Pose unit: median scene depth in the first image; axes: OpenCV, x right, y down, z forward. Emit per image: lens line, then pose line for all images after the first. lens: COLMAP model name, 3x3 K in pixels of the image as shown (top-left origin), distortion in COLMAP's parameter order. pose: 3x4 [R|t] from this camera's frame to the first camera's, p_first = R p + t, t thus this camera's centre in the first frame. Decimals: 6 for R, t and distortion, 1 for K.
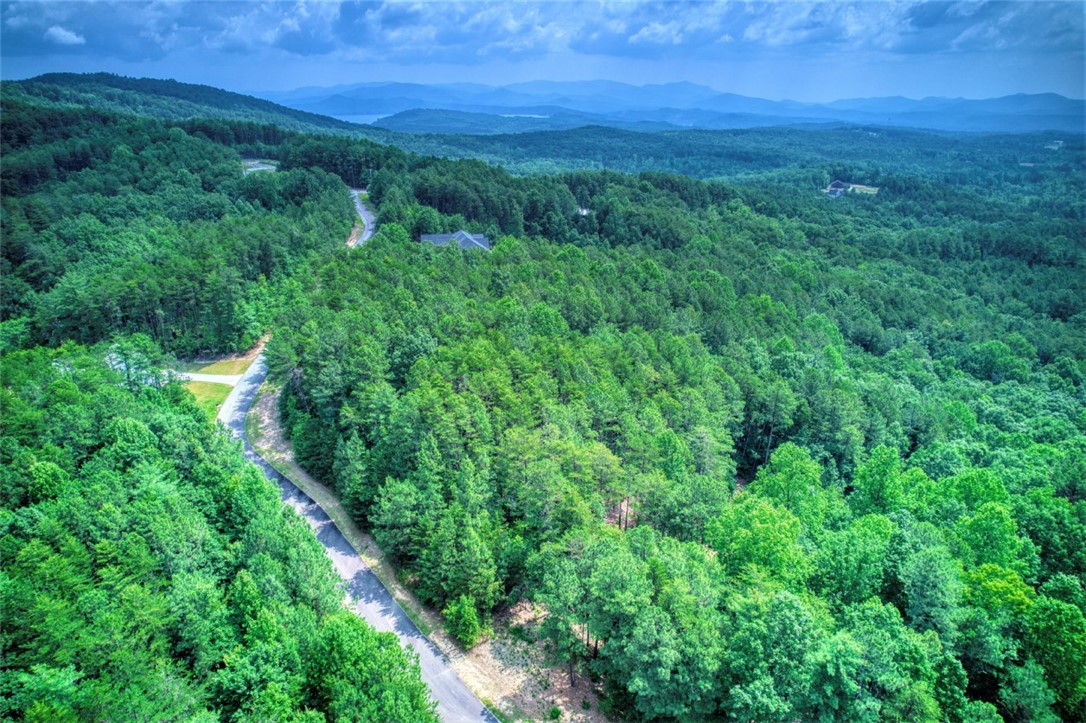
lens RADIAL K [[697.8, 0, 546.2], [0, 697.8, 369.3], [0, 0, 1]] dist [-0.076851, 0.071016]
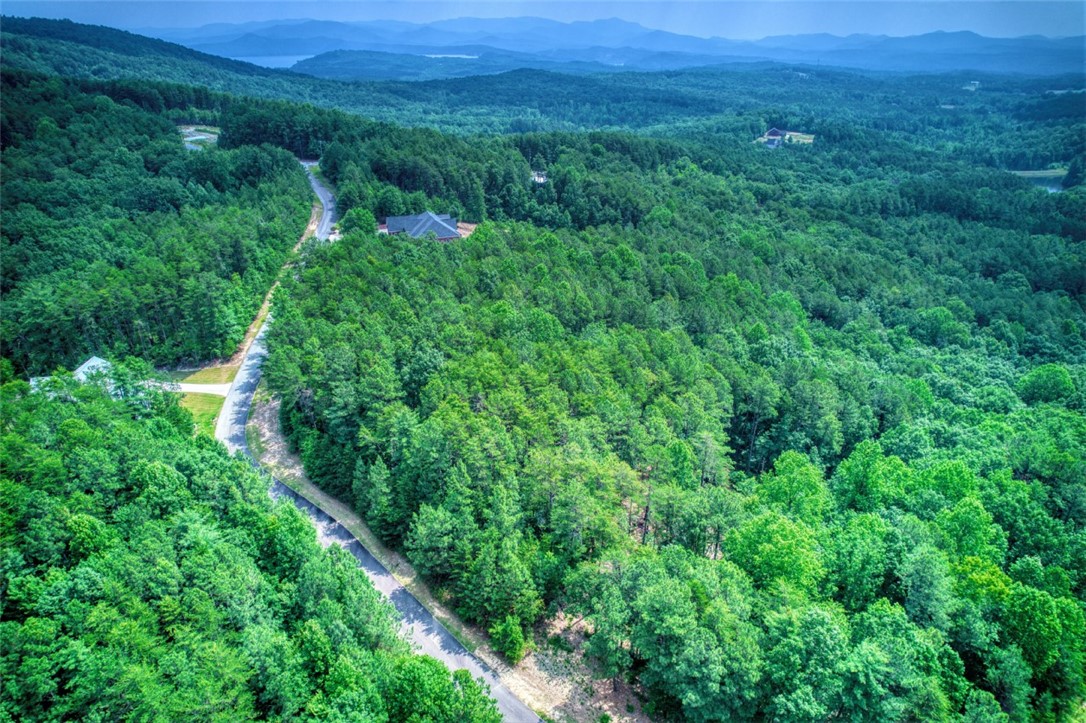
lens RADIAL K [[697.8, 0, 547.0], [0, 697.8, 368.9], [0, 0, 1]] dist [-0.076851, 0.071016]
pose [[0.995254, -0.042267, 0.087651, -0.068048], [0.035349, 0.996245, 0.079031, -0.067528], [-0.090662, -0.075557, 0.993011, -0.020593]]
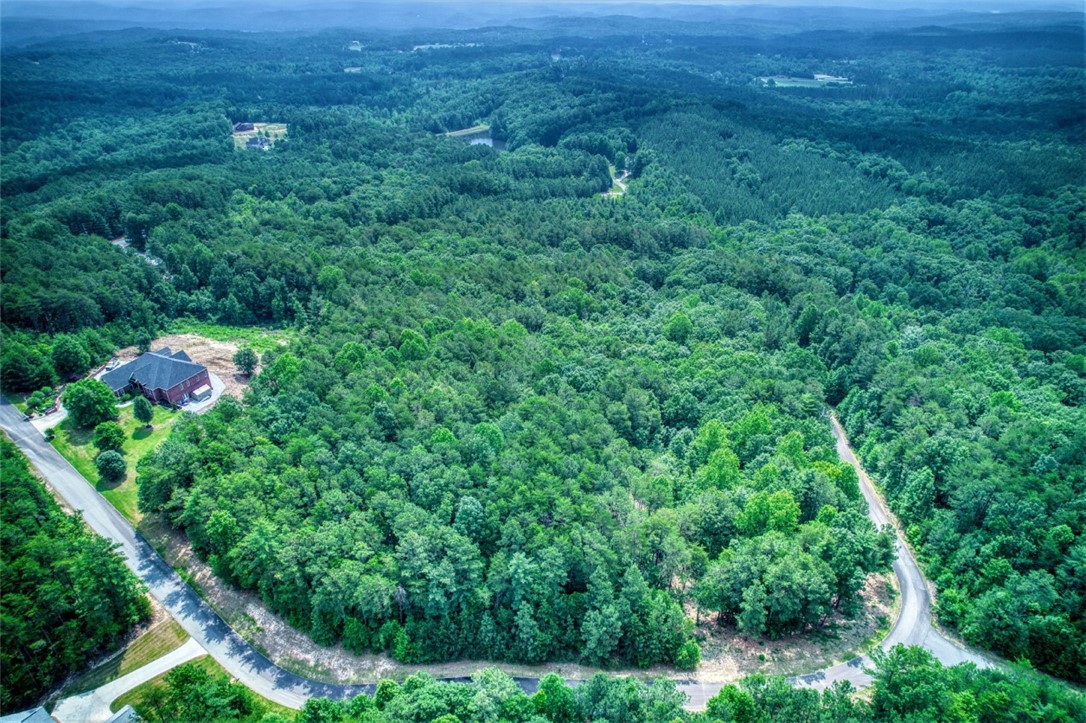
lens RADIAL K [[697.8, 0, 547.1], [0, 697.8, 367.8], [0, 0, 1]] dist [-0.076851, 0.071016]
pose [[0.623860, -0.382182, 0.681715, -0.556302], [0.290655, 0.923168, 0.251556, -0.351370], [-0.725477, 0.041208, 0.687011, 0.071403]]
